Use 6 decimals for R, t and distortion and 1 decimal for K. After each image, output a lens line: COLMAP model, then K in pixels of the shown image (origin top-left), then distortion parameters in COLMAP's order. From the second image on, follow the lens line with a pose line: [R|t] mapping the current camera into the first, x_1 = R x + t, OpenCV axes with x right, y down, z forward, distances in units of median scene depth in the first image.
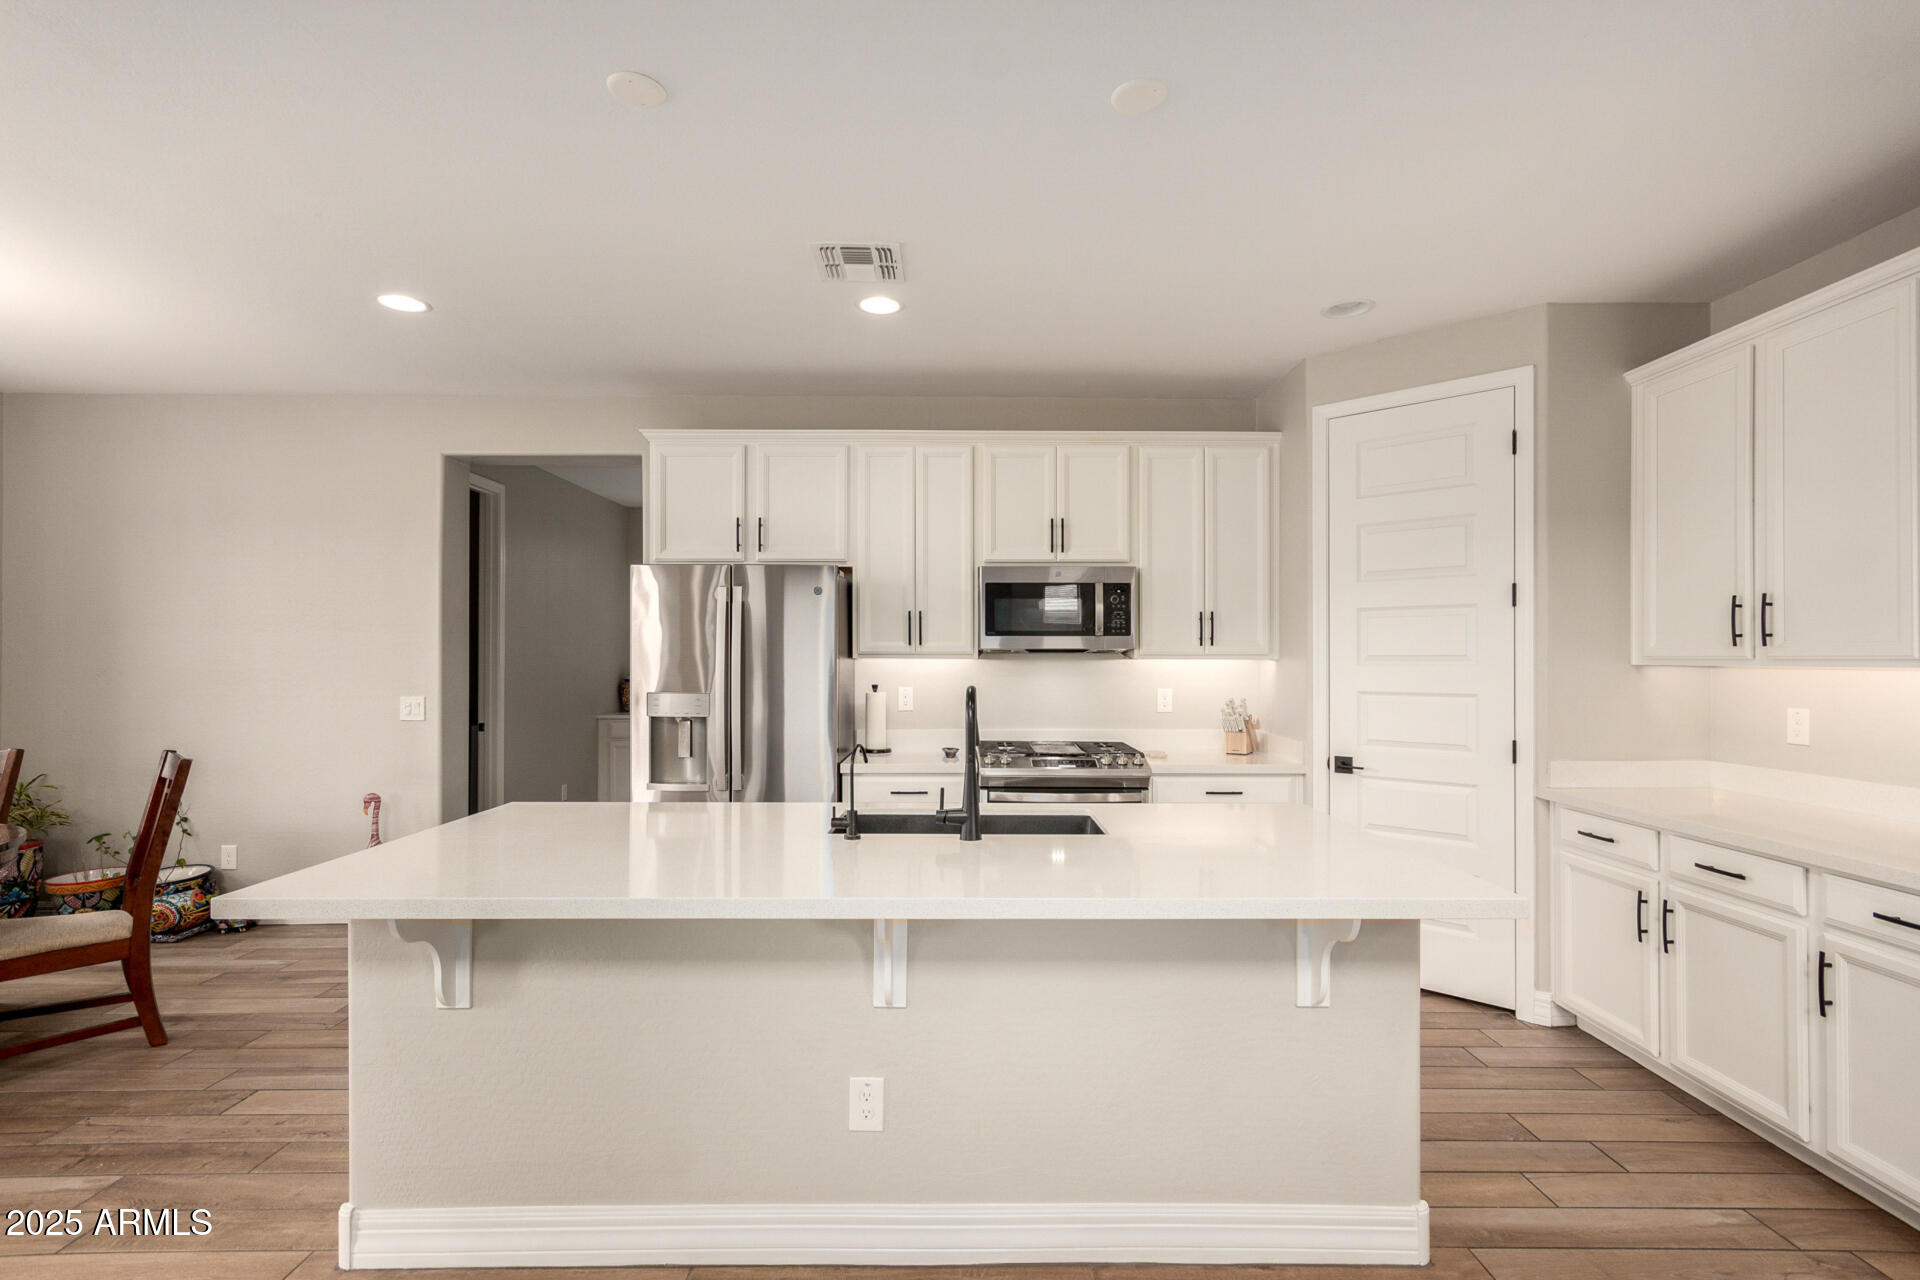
lens RADIAL K [[897.5, 0, 978.5], [0, 897.5, 649.1], [0, 0, 1]] dist [0.001606, 0.000722]
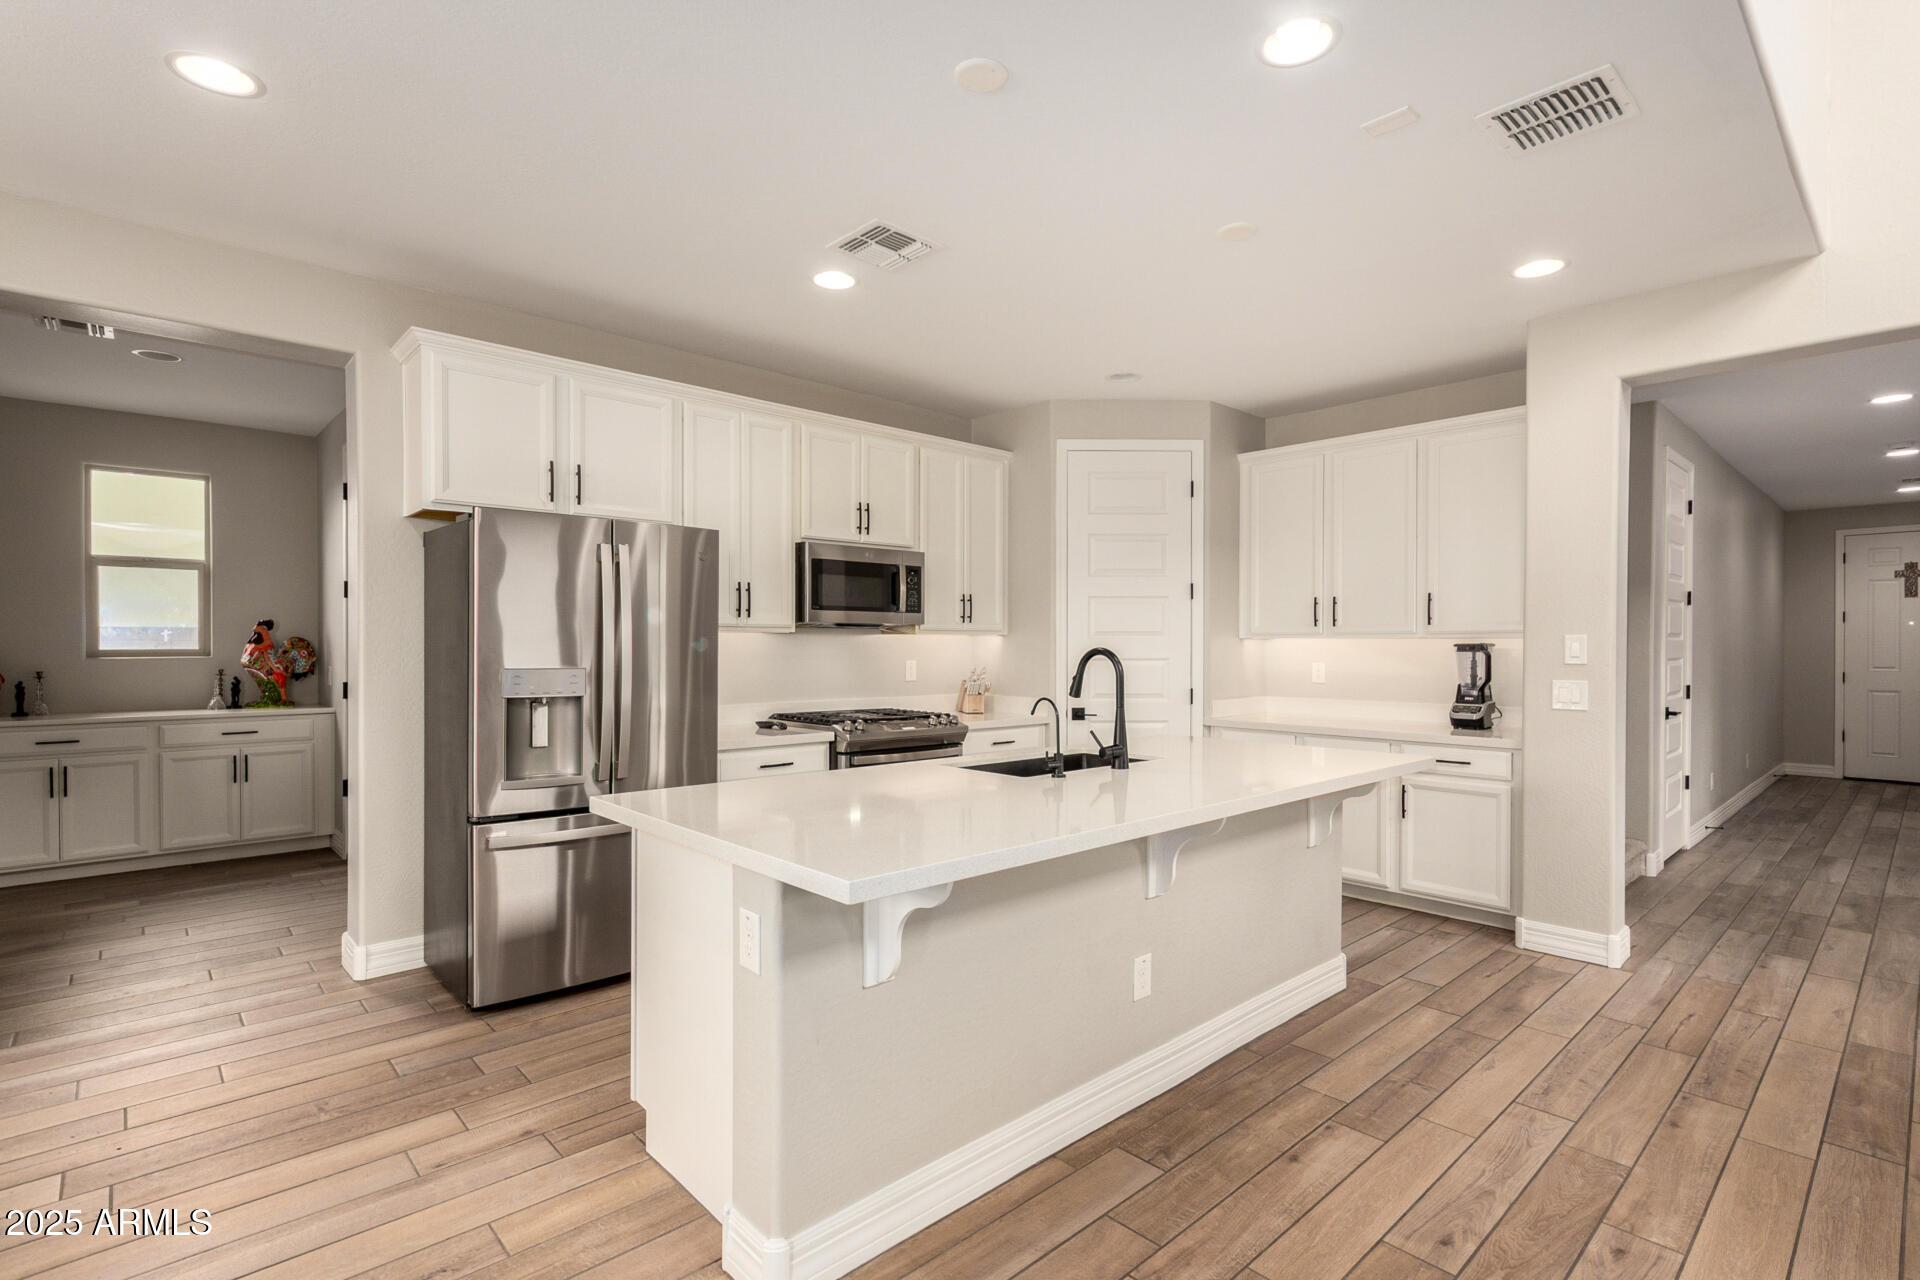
lens RADIAL K [[897.5, 0, 978.5], [0, 897.5, 649.1], [0, 0, 1]] dist [0.001606, 0.000722]
pose [[0.737775, -0.004807, 0.675030, -0.588225], [-0.008546, 0.999828, 0.016460, 0.012600], [-0.674993, -0.017913, 0.737607, 0.117342]]
